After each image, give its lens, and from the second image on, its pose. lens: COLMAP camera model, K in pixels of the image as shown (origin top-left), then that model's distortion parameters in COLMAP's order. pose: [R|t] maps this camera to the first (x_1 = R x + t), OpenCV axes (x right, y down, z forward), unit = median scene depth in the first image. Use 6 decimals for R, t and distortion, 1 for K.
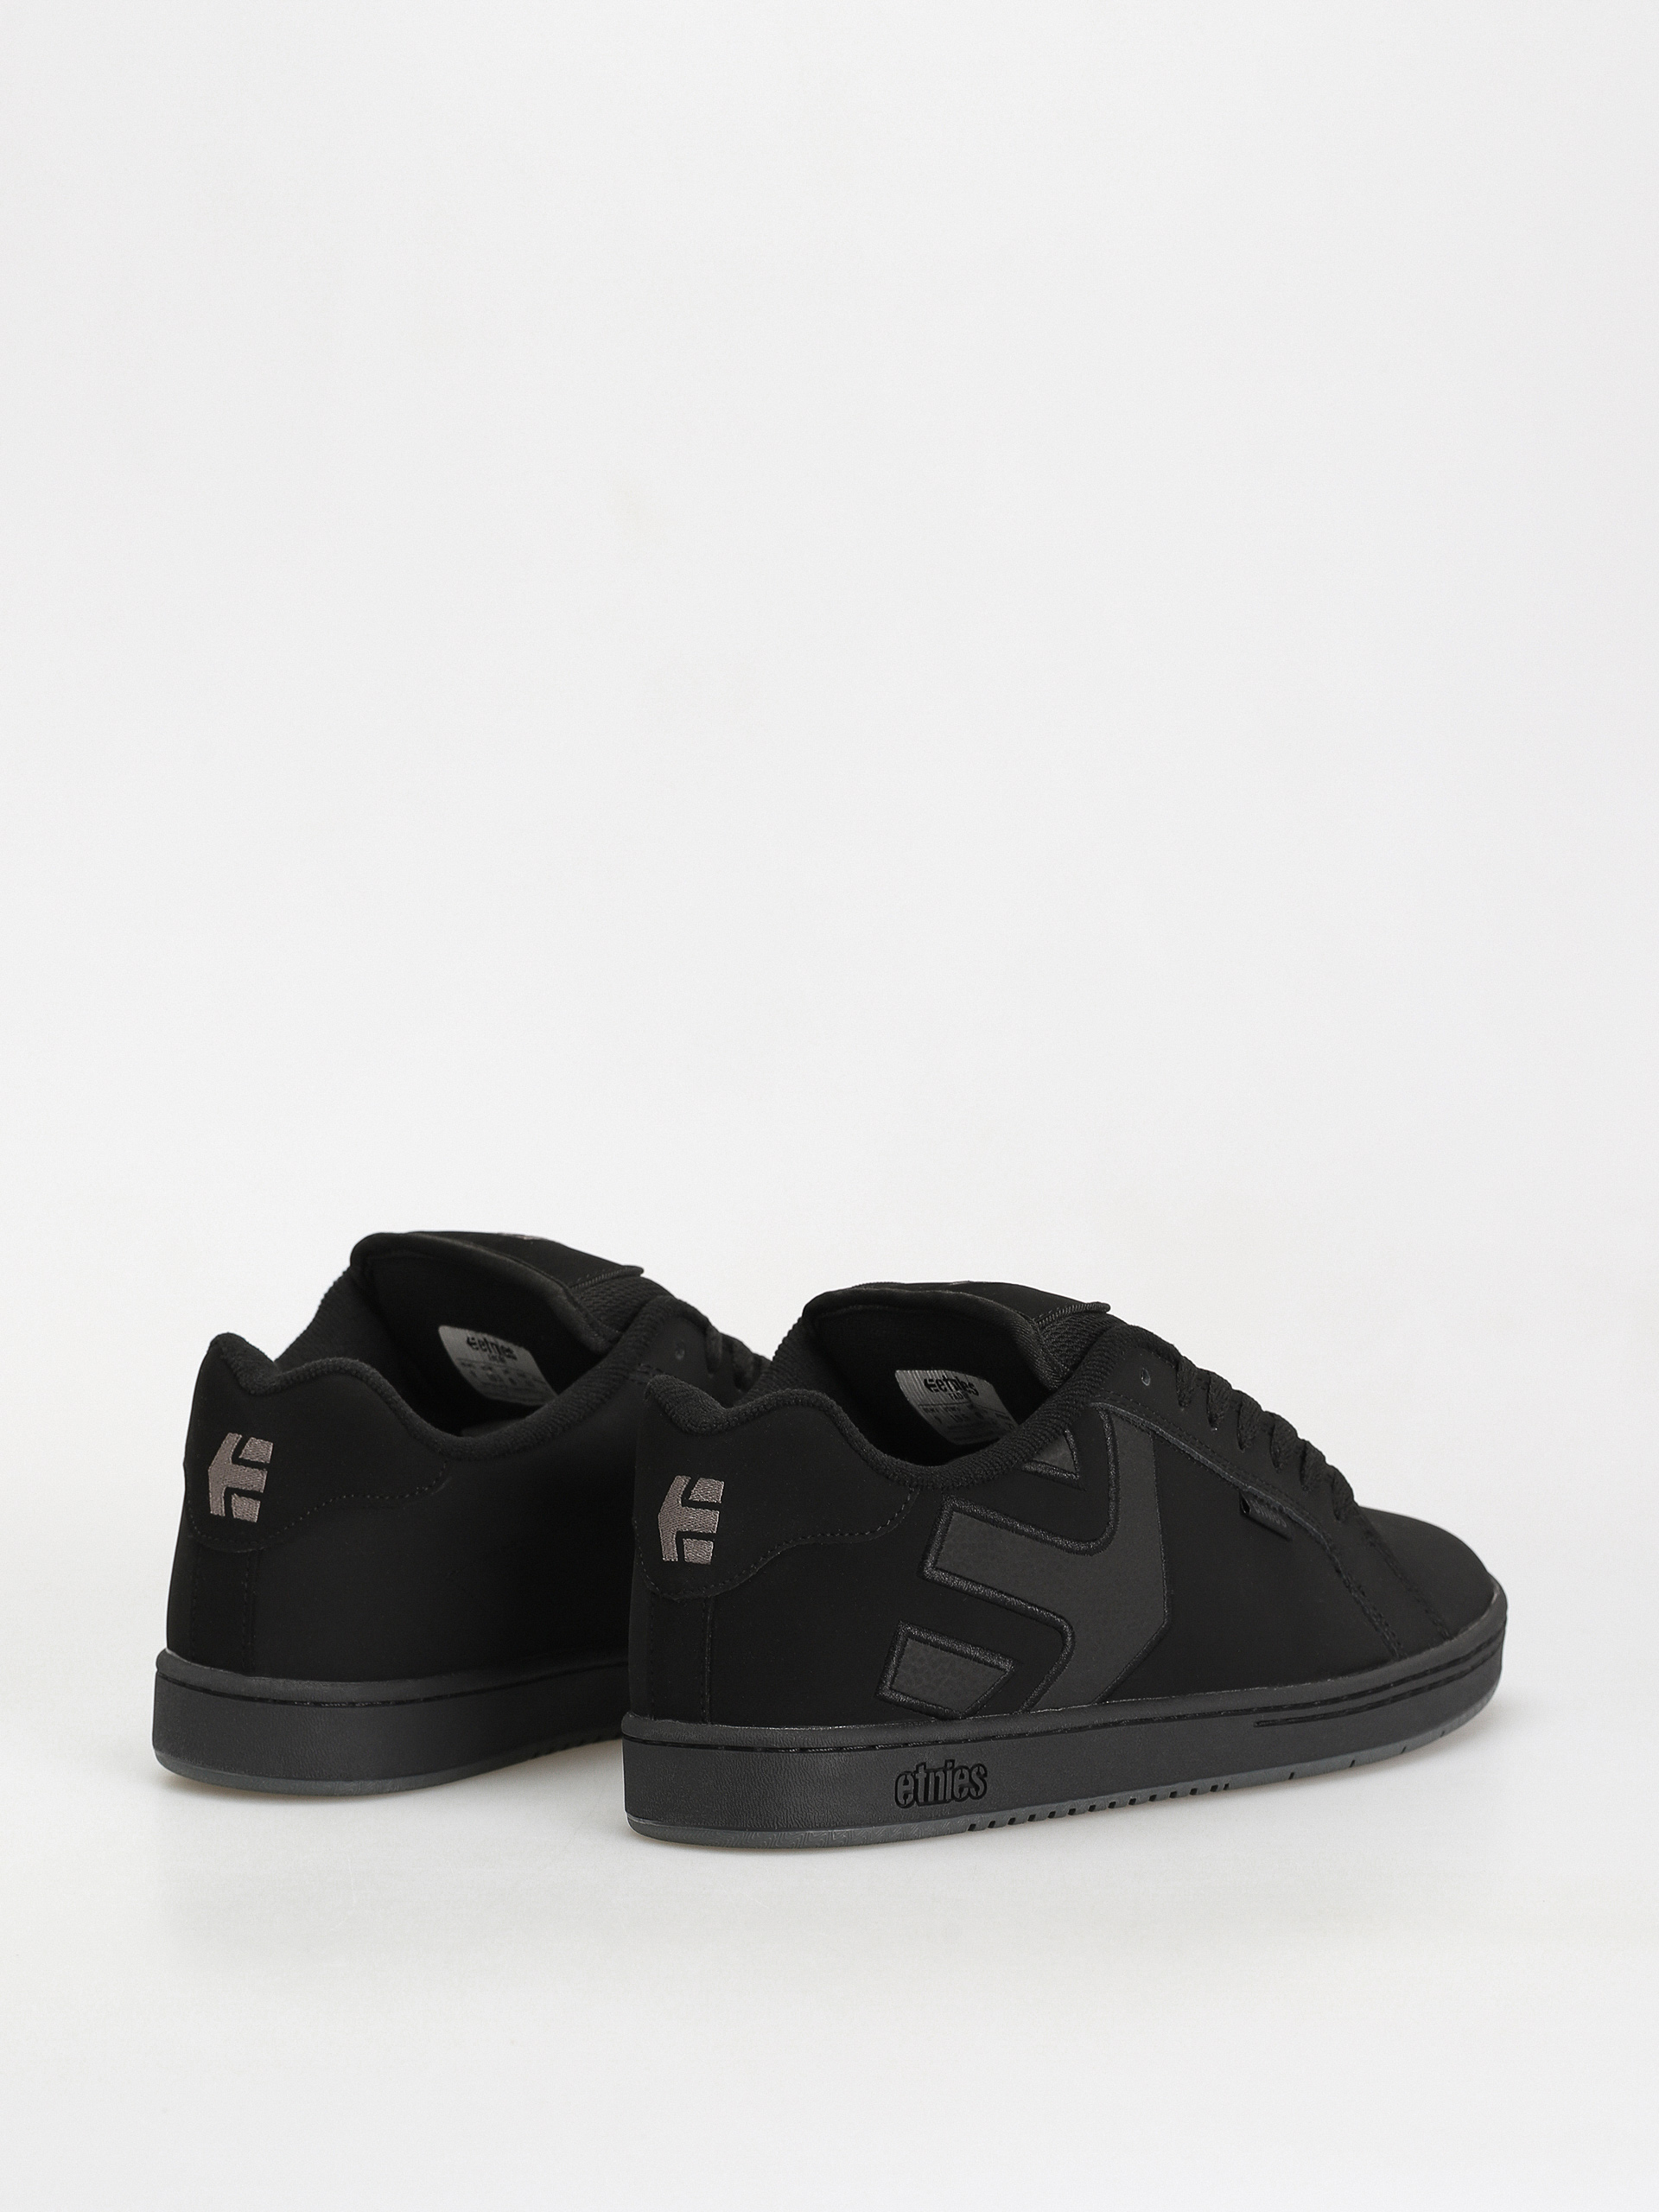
lens RADIAL K [[7932.8, 0, 829.3], [0, 7932.8, 1108.8], [0, 0, 1]] dist [-0.169743, 0.000000]
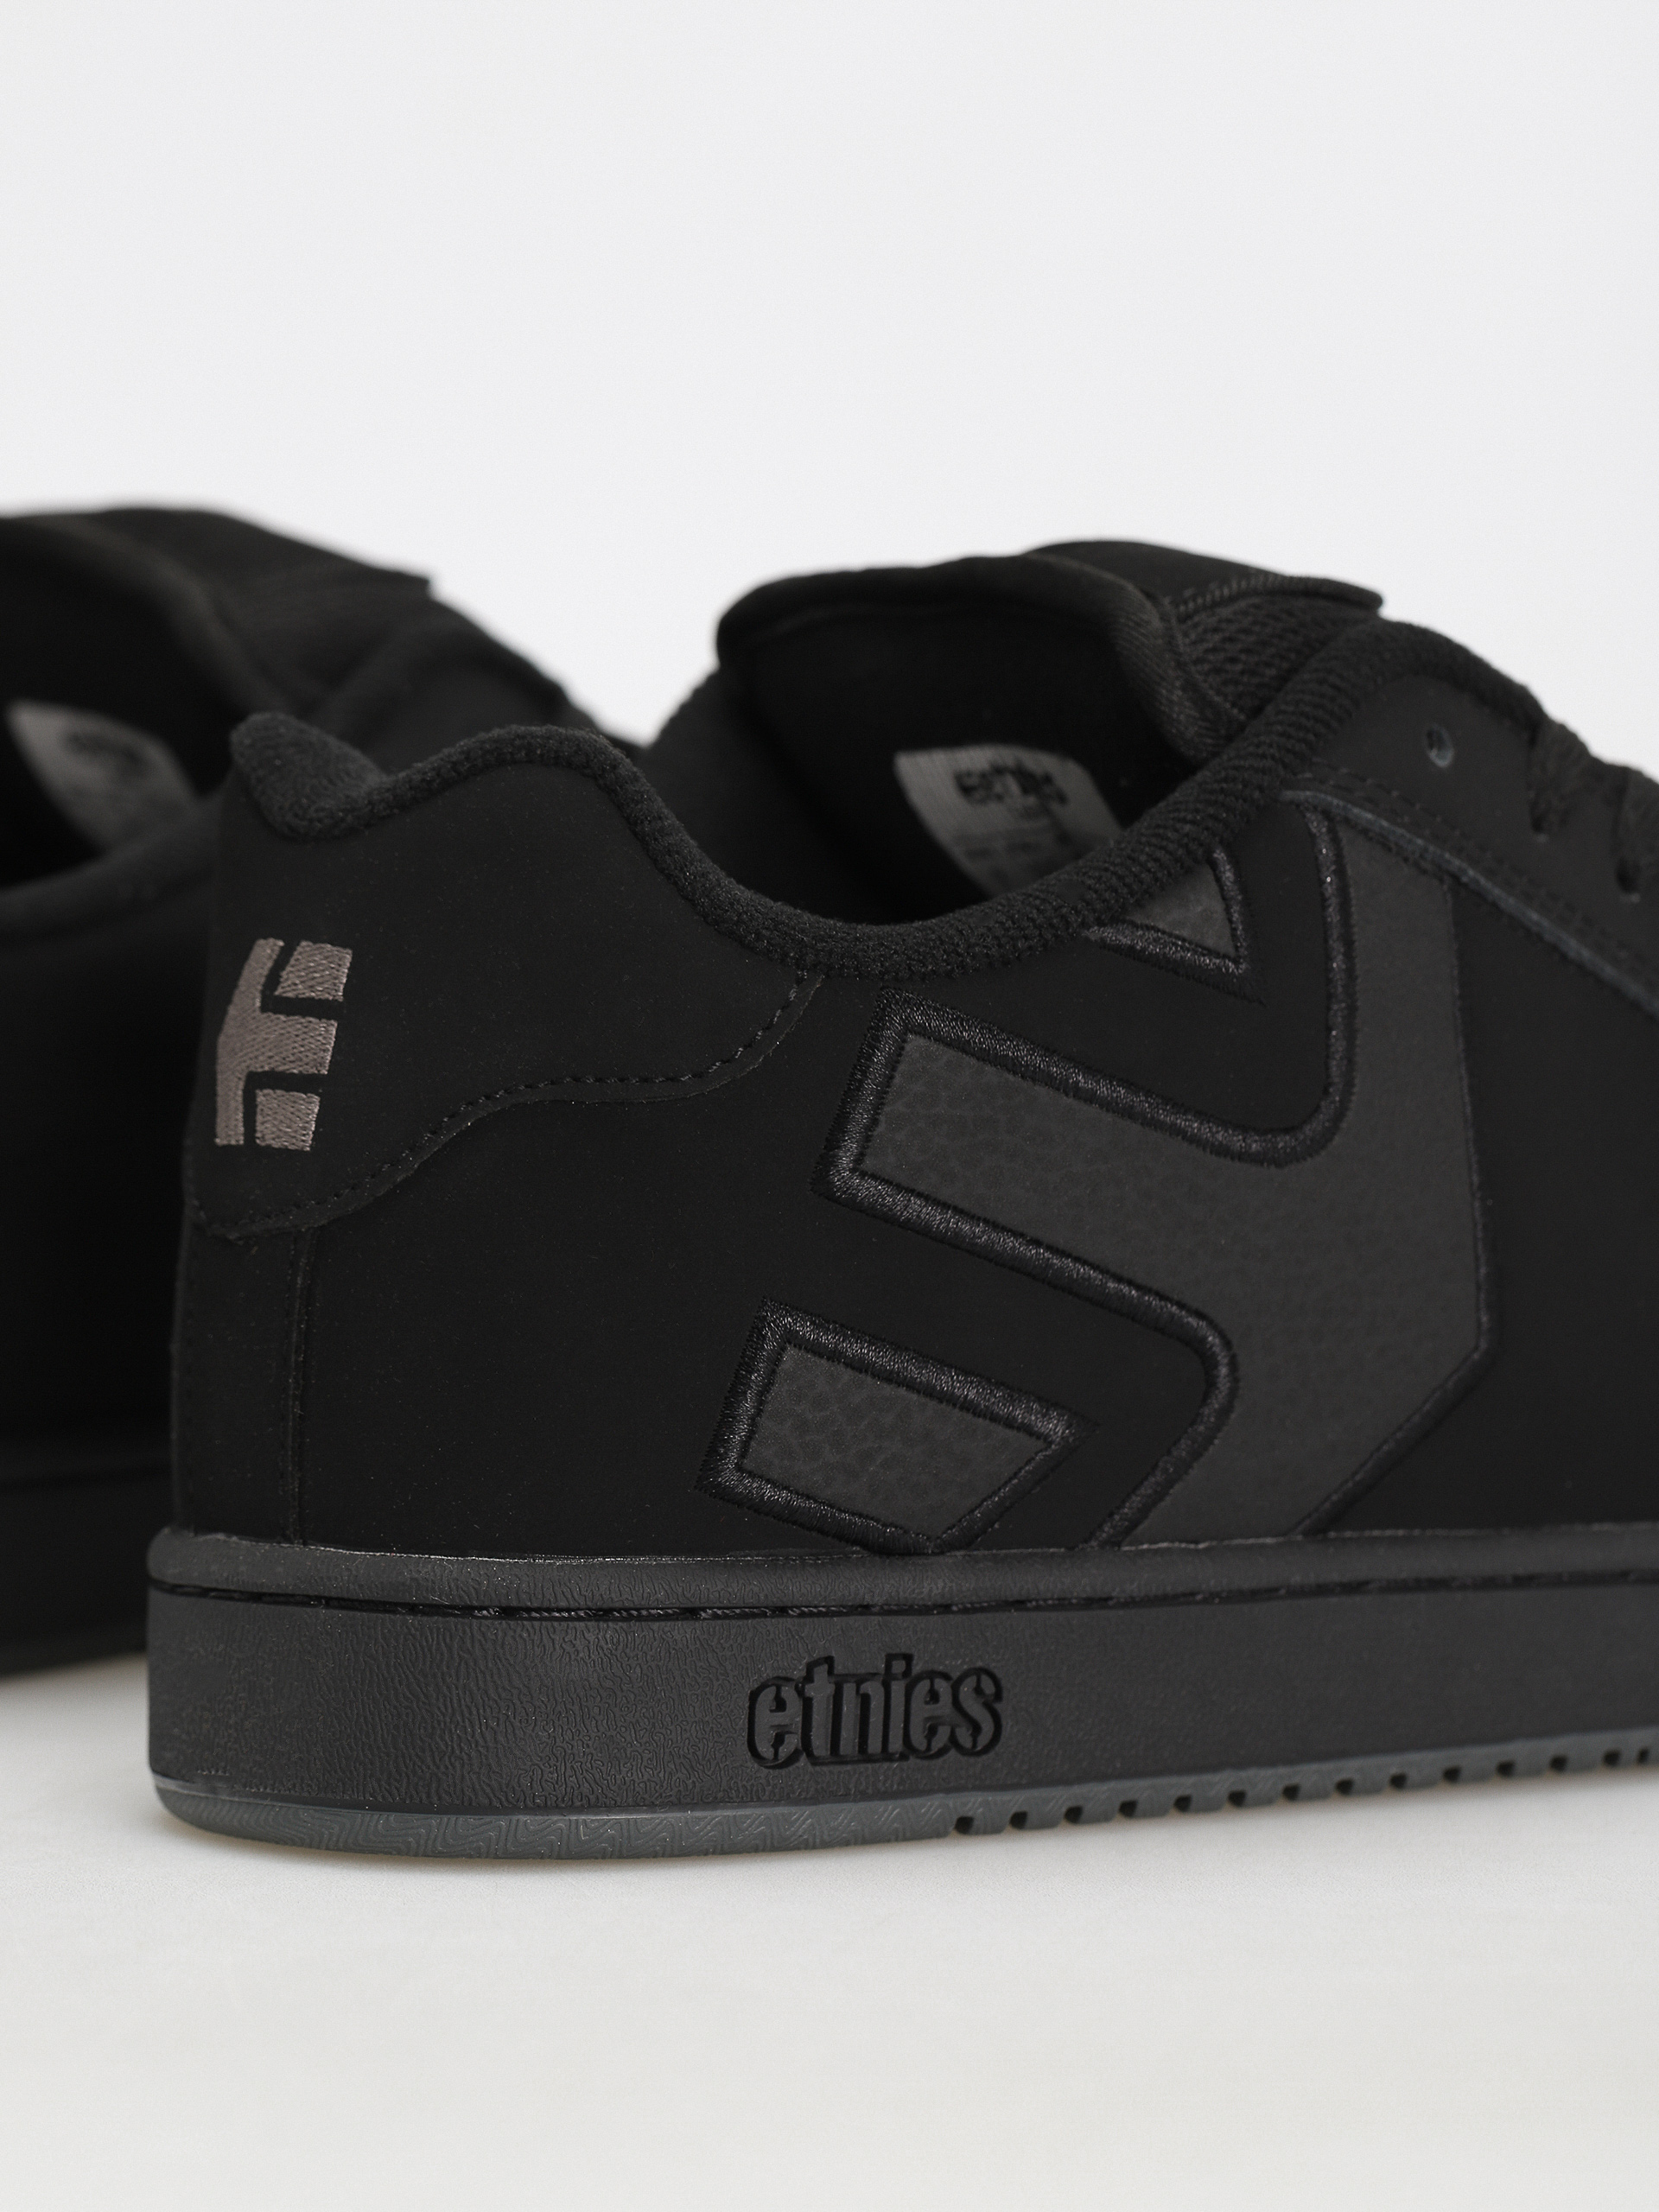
lens RADIAL K [[7932.8, 0, 831.8], [0, 7932.8, 1099.6], [0, 0, 1]] dist [-0.169743, 0.000000]
pose [[0.988526, 0.020518, -0.149651, 0.071481], [-0.022636, 0.999666, -0.012463, 0.058751], [0.149345, 0.015708, 0.988660, 0.596630]]
